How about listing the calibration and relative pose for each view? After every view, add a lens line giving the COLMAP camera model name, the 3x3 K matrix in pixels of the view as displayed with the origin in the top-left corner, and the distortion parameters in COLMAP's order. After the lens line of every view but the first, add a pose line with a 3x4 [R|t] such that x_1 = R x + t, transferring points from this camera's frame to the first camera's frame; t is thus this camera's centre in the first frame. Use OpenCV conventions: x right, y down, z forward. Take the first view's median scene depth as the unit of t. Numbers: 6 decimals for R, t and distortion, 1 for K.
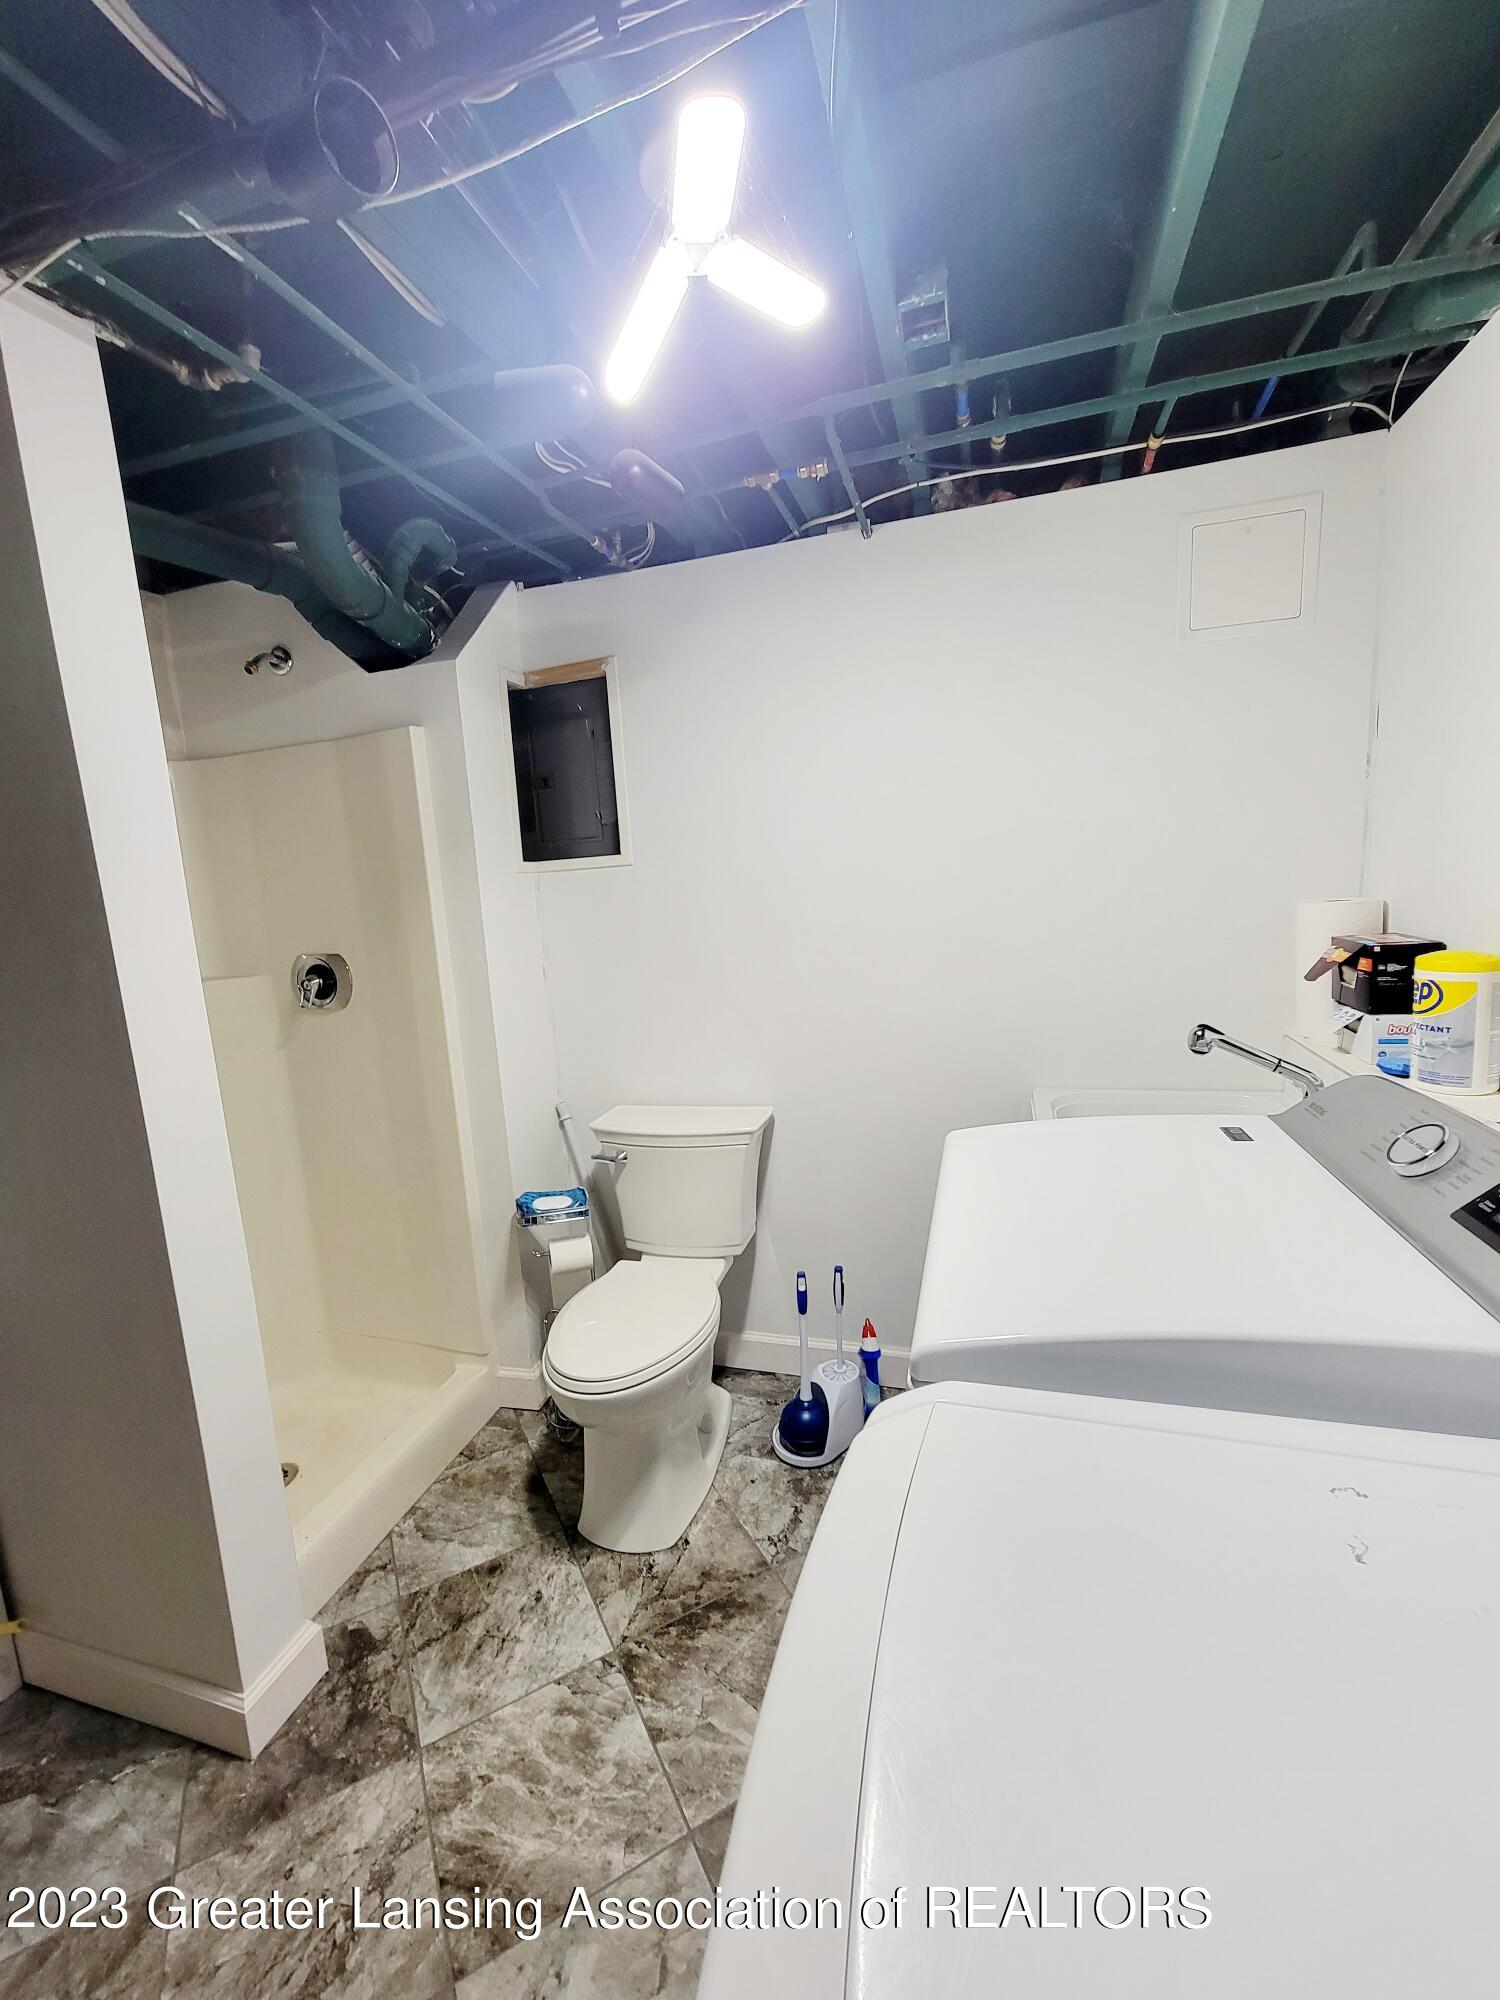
lens RADIAL K [[818.2, 0, 748.8], [0, 818.2, 1005.4], [0, 0, 1]] dist [-0.002995, -0.000525]
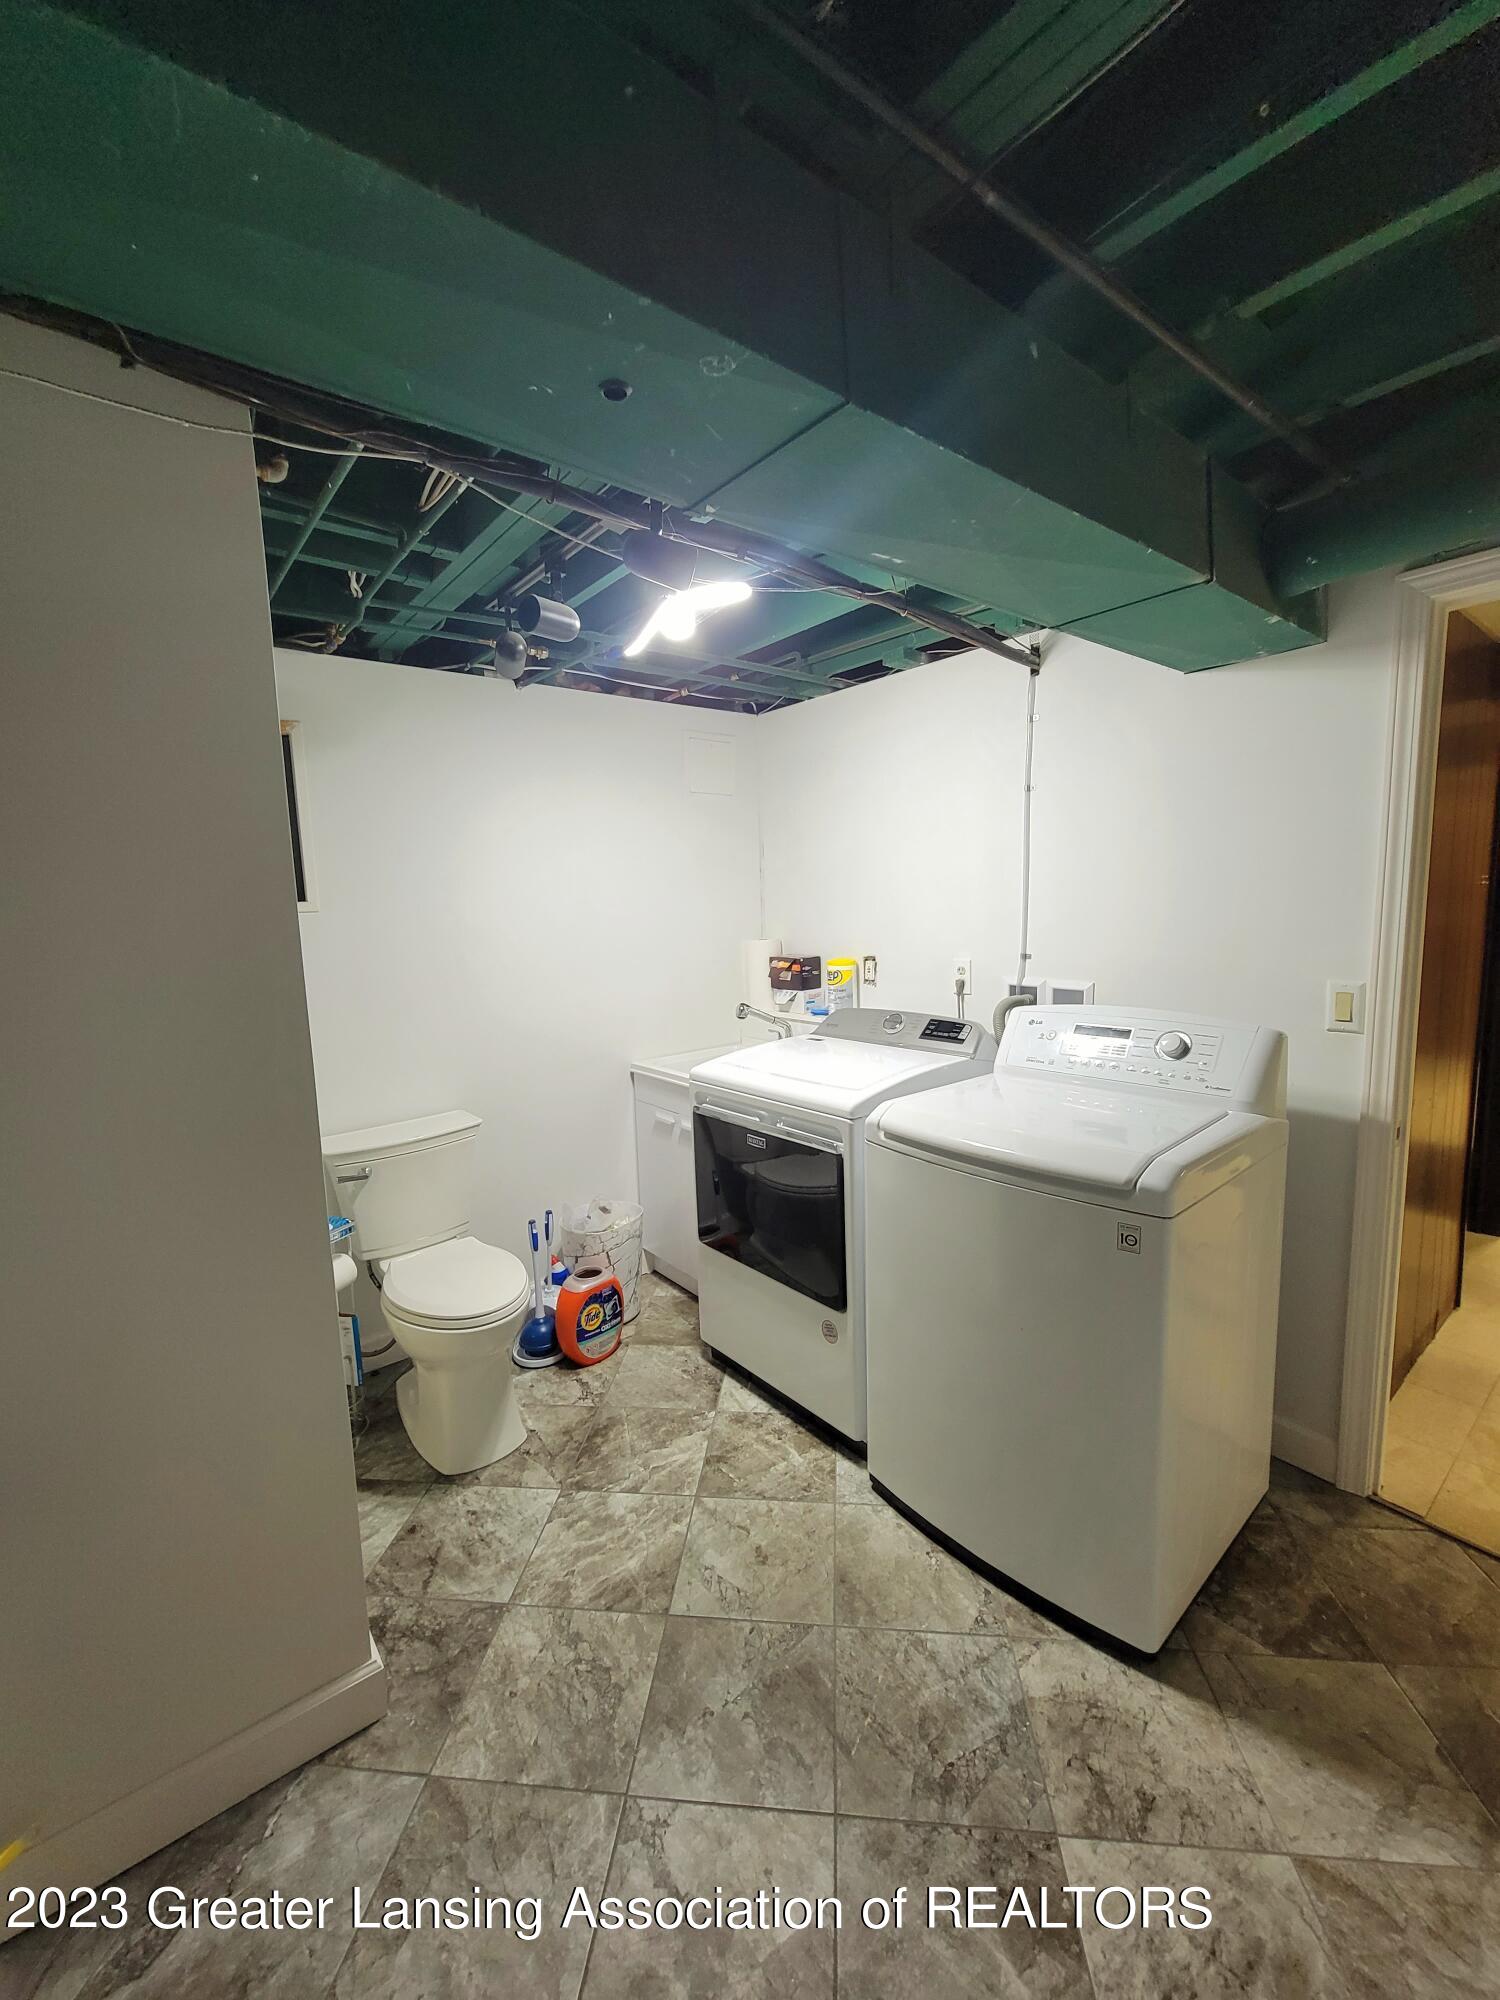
lens RADIAL K [[818.2, 0, 754.7], [0, 818.2, 999.7], [0, 0, 1]] dist [-0.002995, -0.000525]
pose [[0.566530, -0.060747, 0.821799, -1.078636], [0.125211, 0.992045, -0.012986, 0.046912], [-0.814472, 0.110255, 0.569630, -0.121411]]
